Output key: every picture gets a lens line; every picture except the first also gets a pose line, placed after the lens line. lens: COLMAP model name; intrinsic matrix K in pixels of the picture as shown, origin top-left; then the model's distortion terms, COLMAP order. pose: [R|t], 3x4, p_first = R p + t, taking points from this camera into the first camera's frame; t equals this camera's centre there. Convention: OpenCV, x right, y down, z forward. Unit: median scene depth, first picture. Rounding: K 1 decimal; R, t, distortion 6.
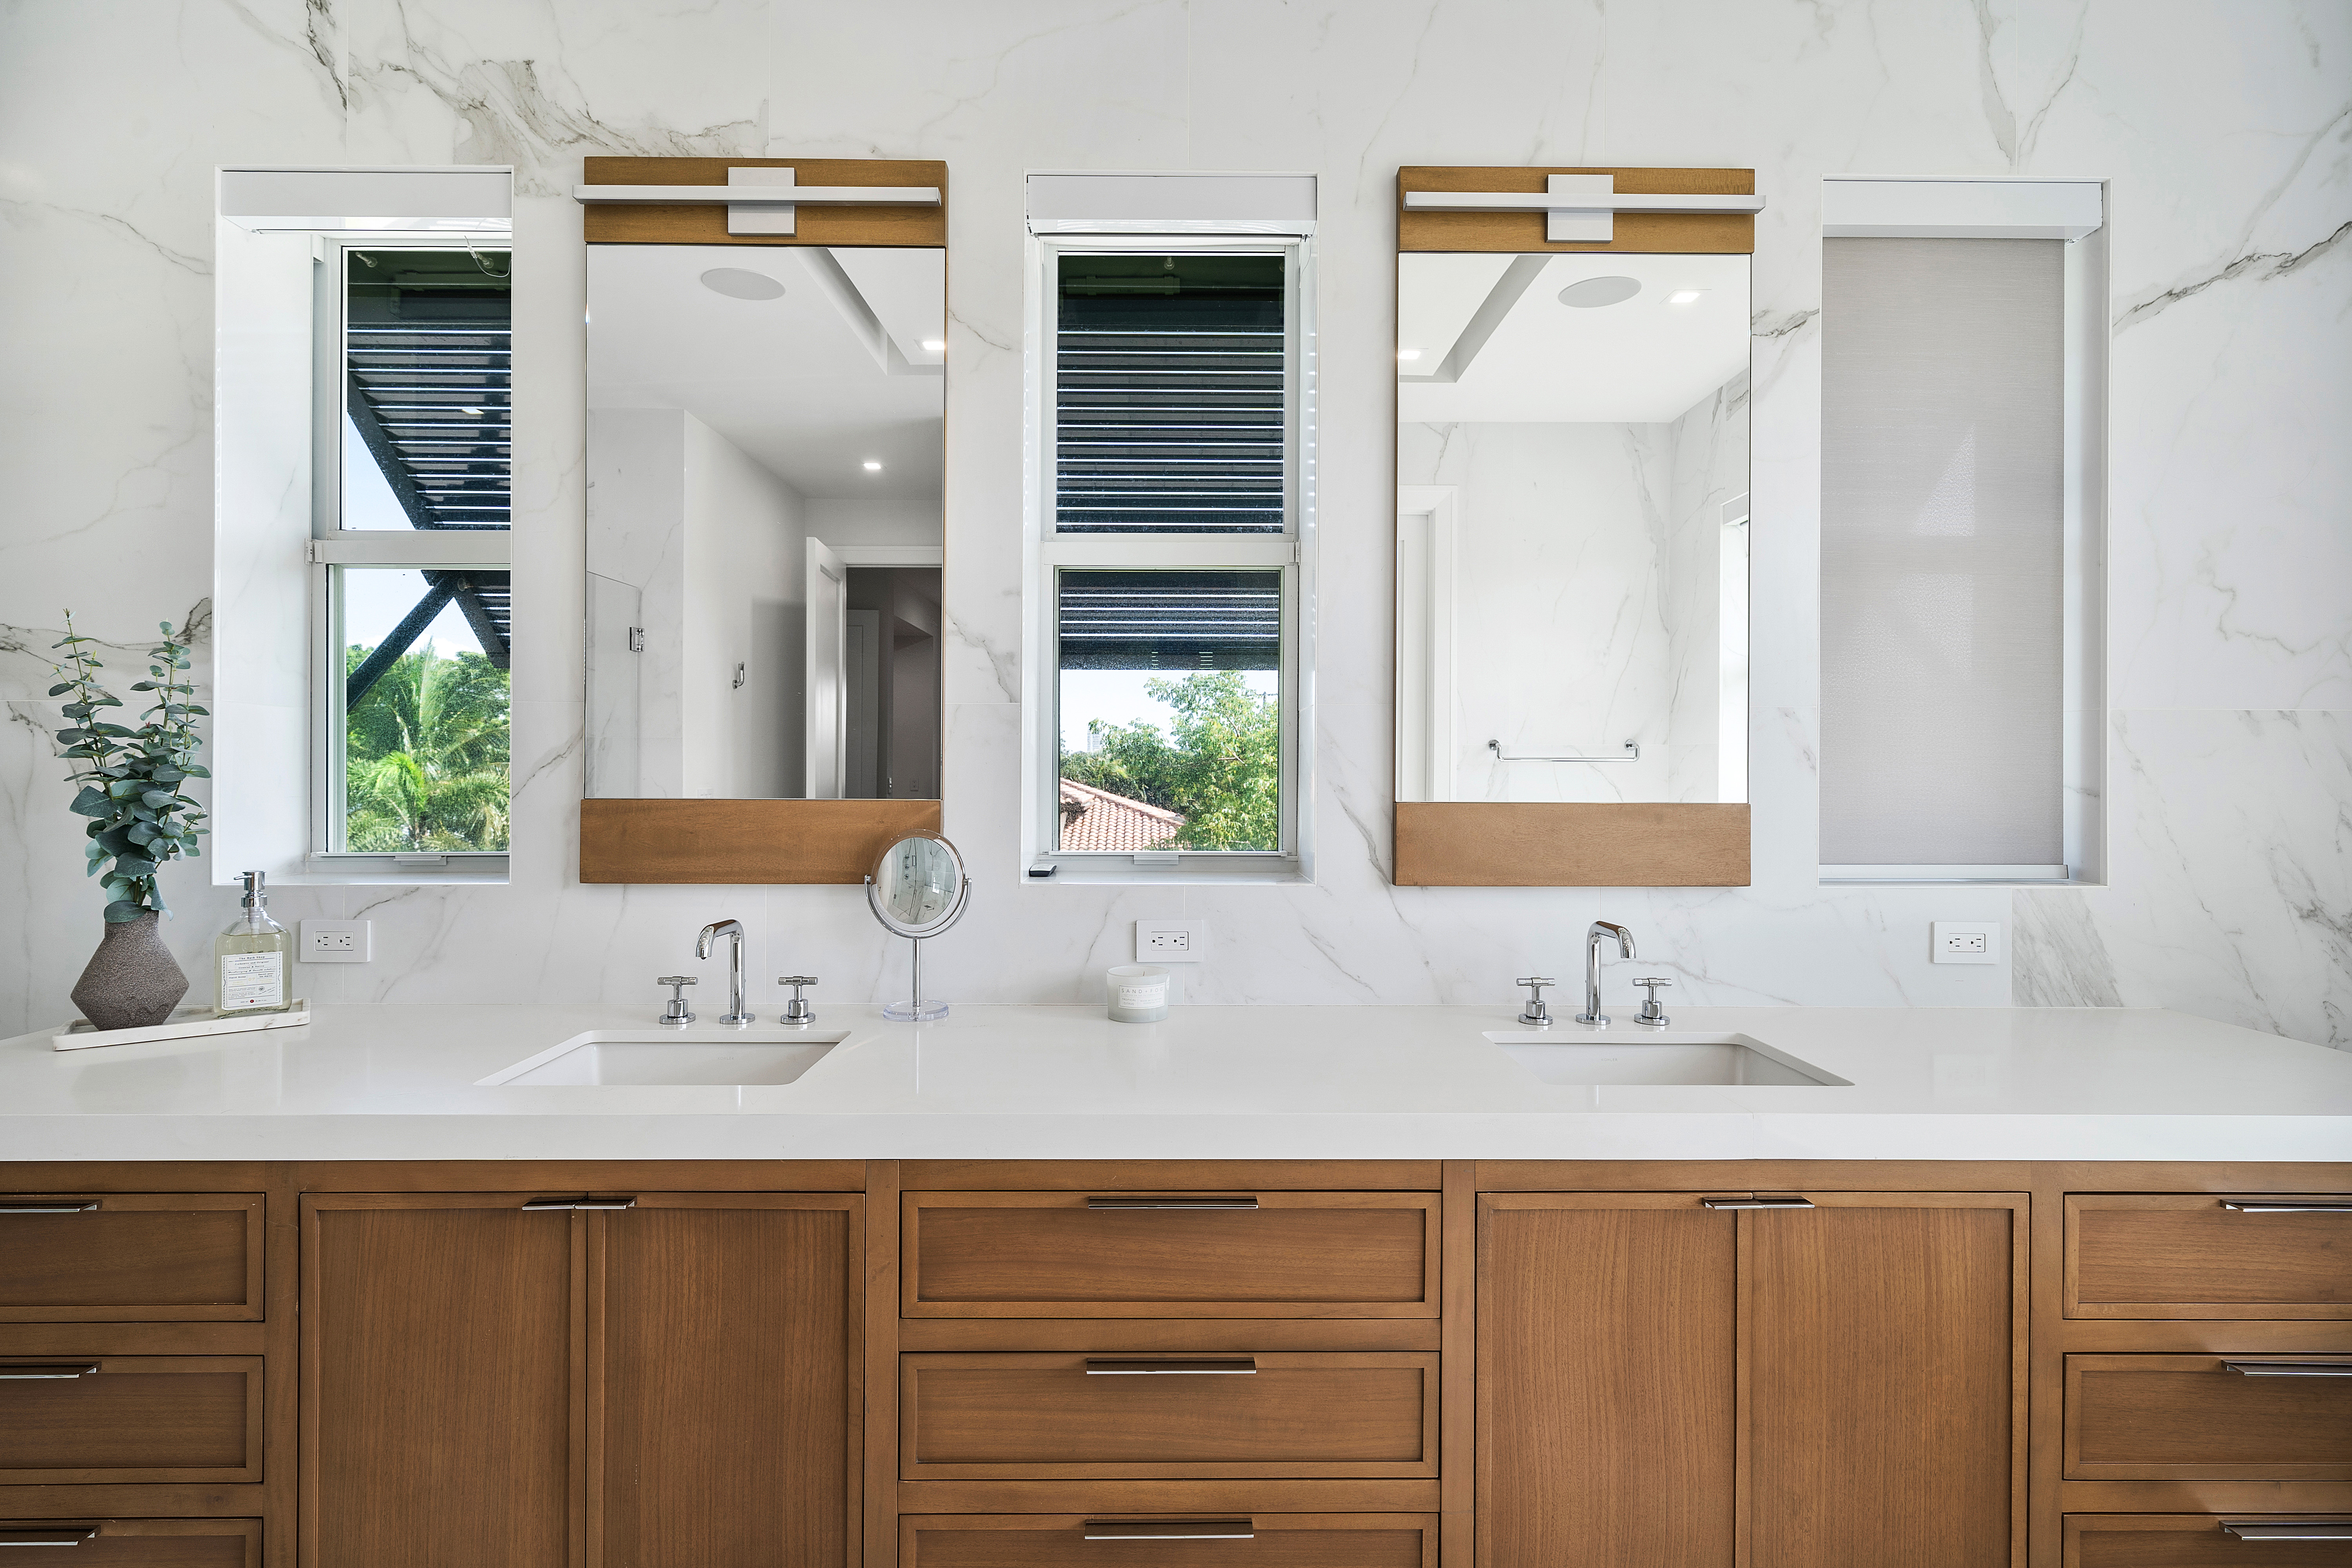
lens RADIAL K [[1123.5, 0, 1178.0], [0, 1123.5, 771.6], [0, 0, 1]] dist [-0.000537, -0.000780]
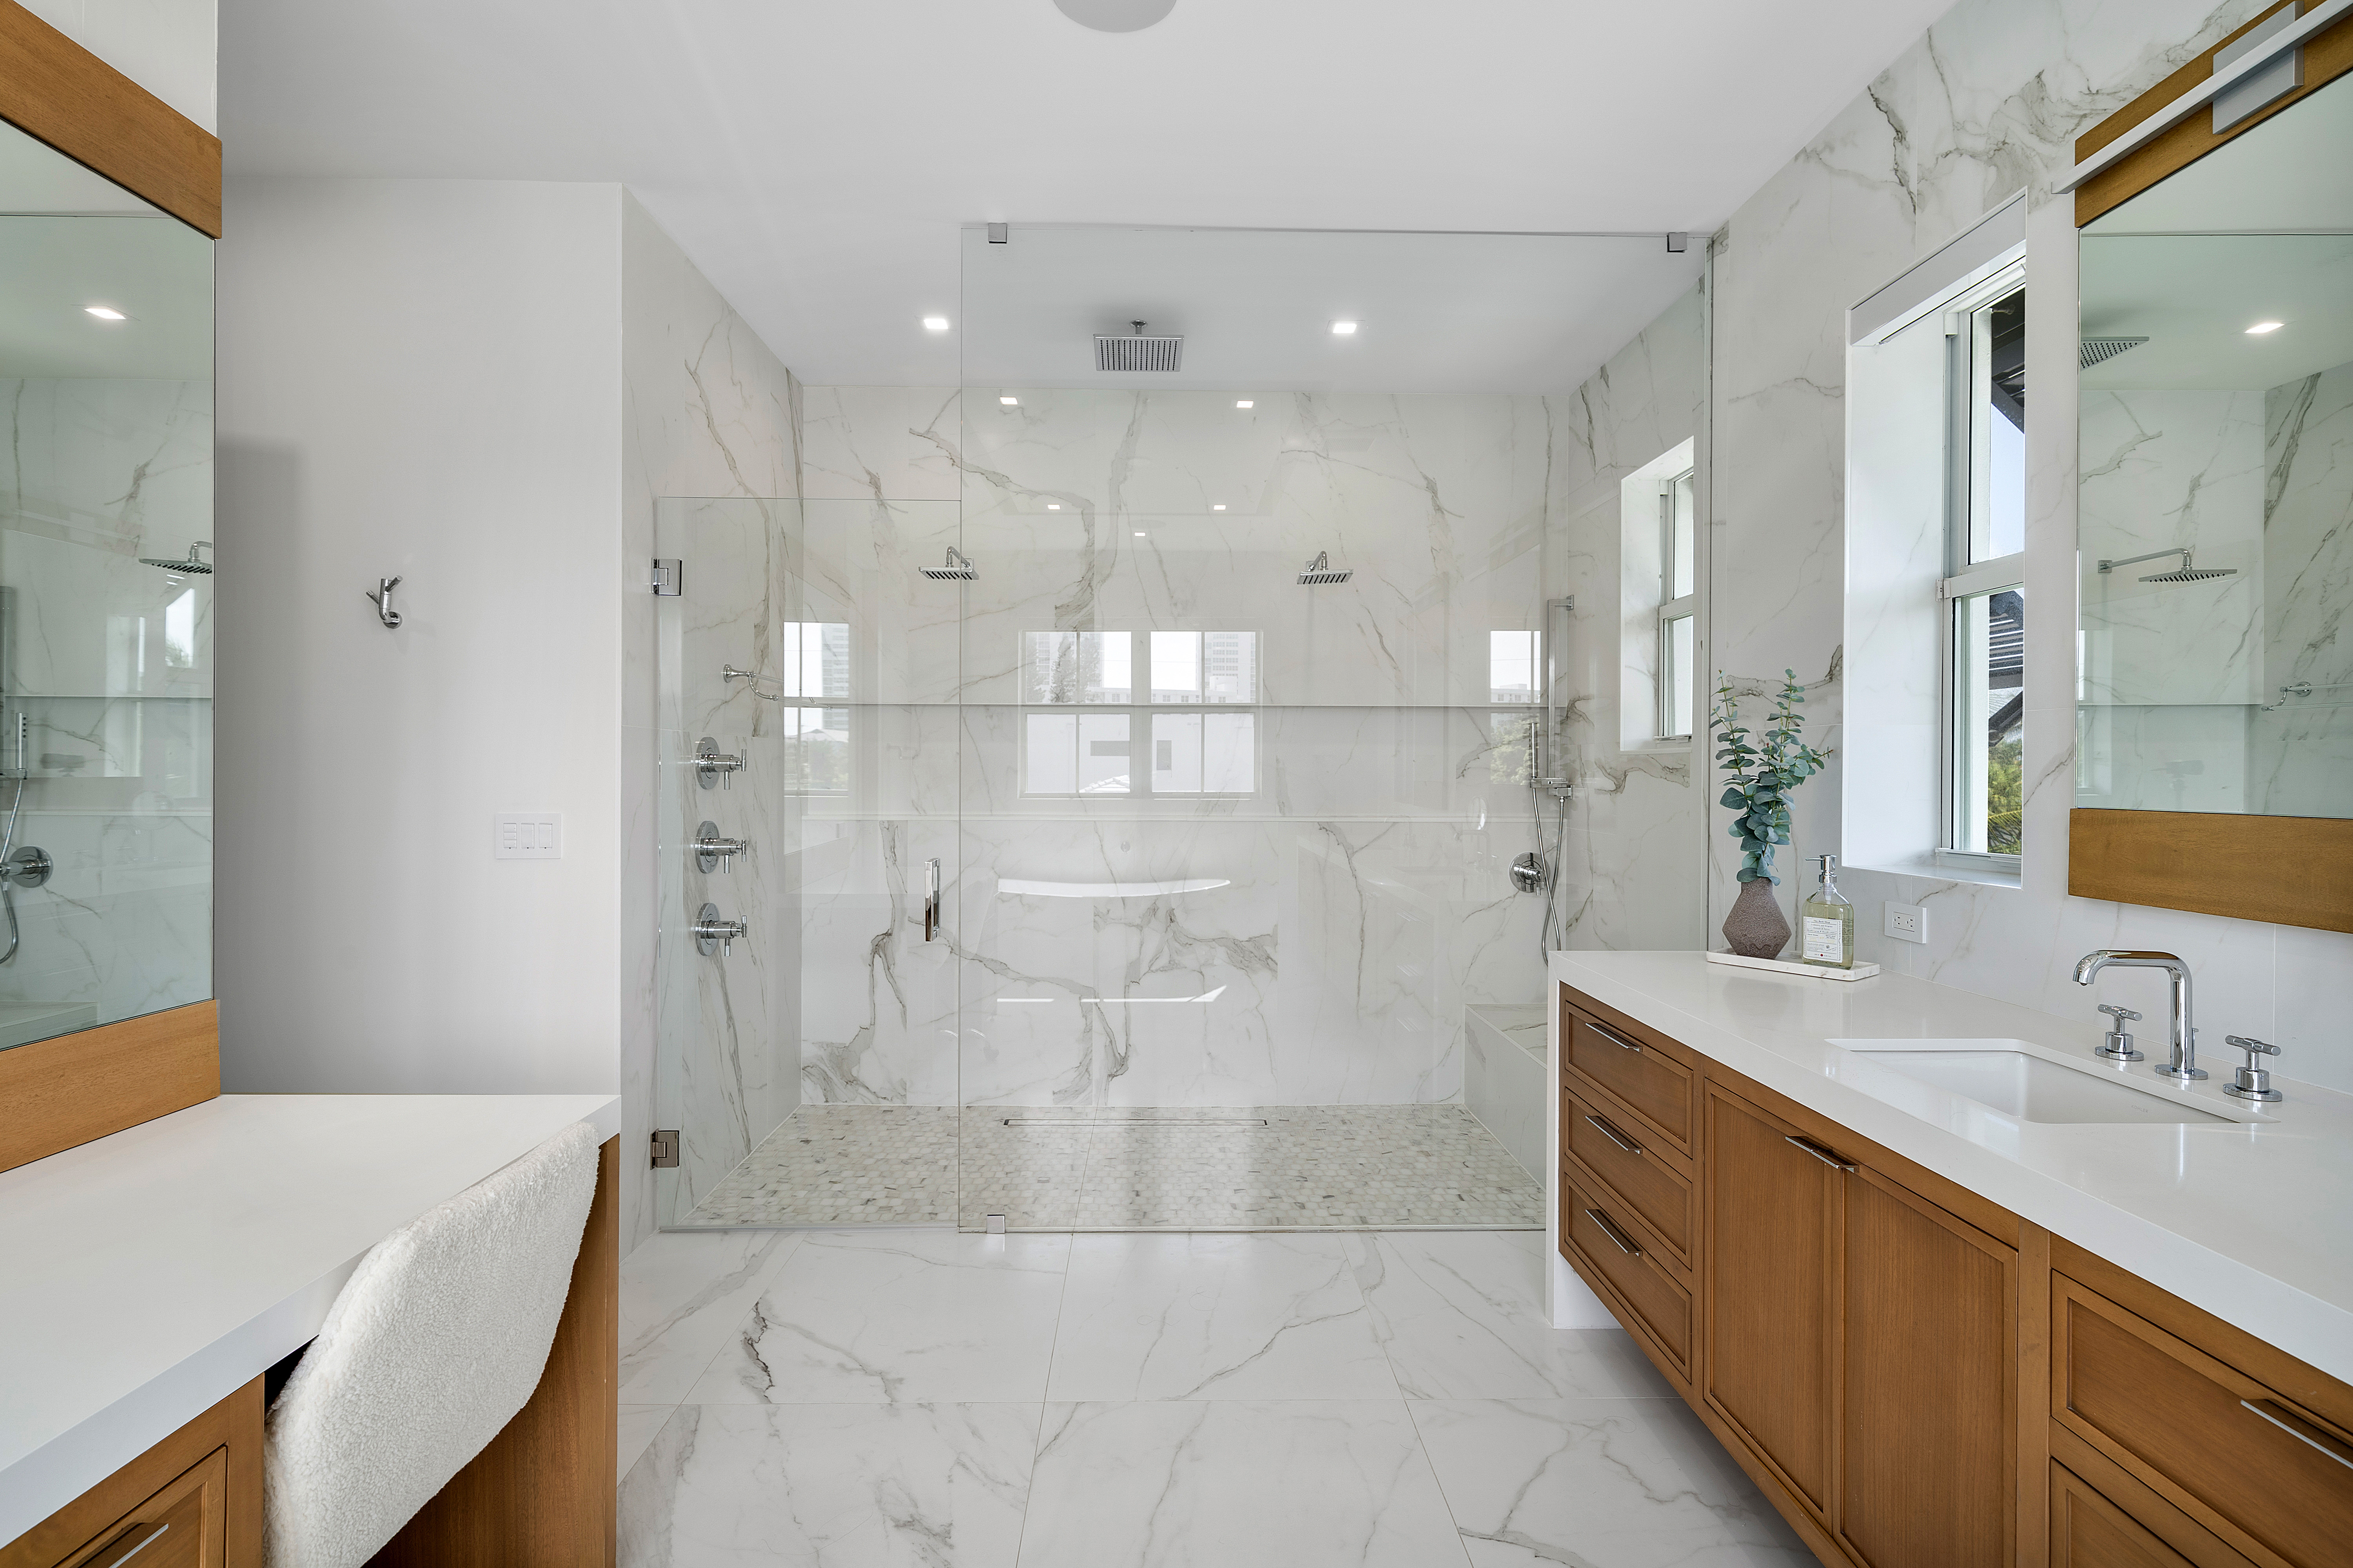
lens RADIAL K [[1123.9, 0, 1179.0], [0, 1123.9, 776.6], [0, 0, 1]] dist [-0.000537, -0.000780]
pose [[-0.001169, 0.001637, -0.999998, 0.454269], [-0.003650, 0.999992, 0.001641, -0.001426], [0.999993, 0.003652, -0.001163, 0.246064]]
